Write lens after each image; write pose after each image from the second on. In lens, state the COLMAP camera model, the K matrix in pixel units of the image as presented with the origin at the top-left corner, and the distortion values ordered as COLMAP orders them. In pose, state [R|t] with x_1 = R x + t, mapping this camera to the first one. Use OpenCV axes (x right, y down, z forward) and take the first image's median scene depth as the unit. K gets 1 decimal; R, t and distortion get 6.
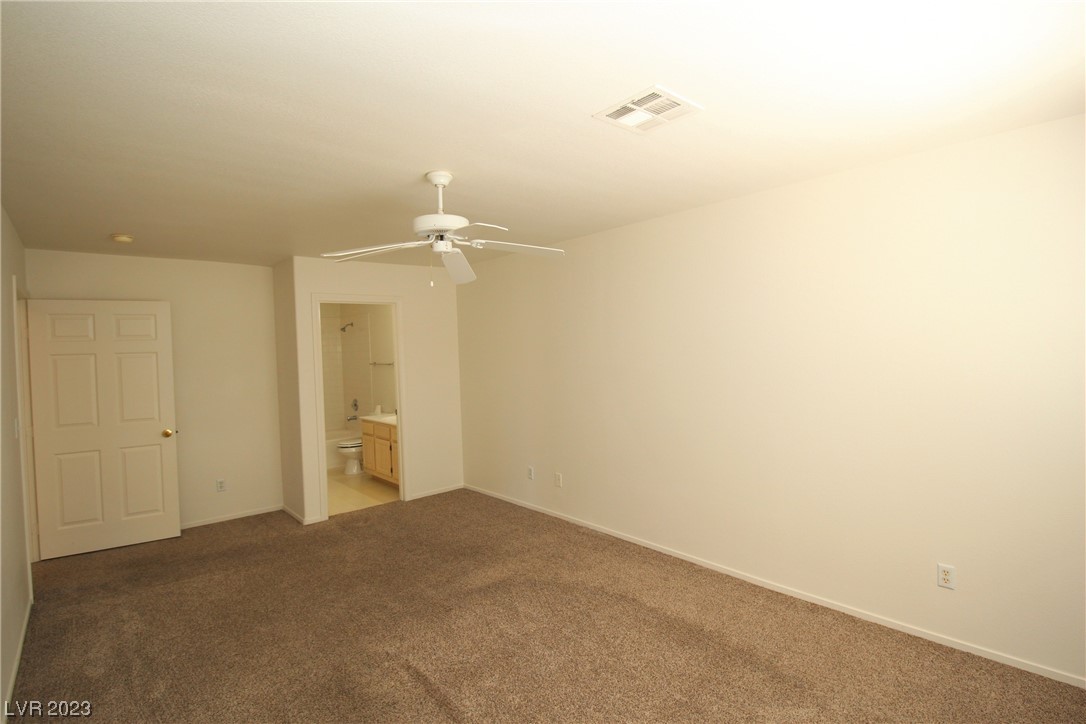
lens RADIAL K [[554.4, 0, 552.0], [0, 554.4, 355.9], [0, 0, 1]] dist [-0.000014, -0.016627]
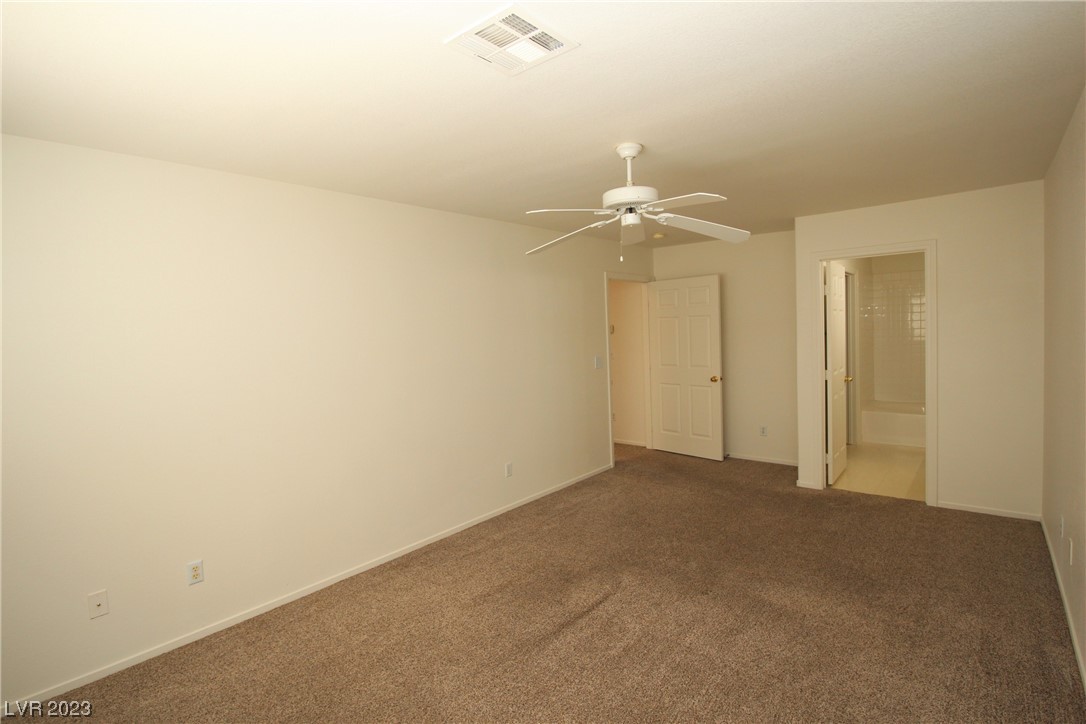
lens RADIAL K [[554.4, 0, 552.0], [0, 554.4, 355.9], [0, 0, 1]] dist [-0.000014, -0.016627]
pose [[0.109329, 0.077836, -0.990953, 0.667468], [0.017377, 0.996627, 0.080198, -0.027772], [0.993854, -0.025988, 0.107608, 0.619252]]
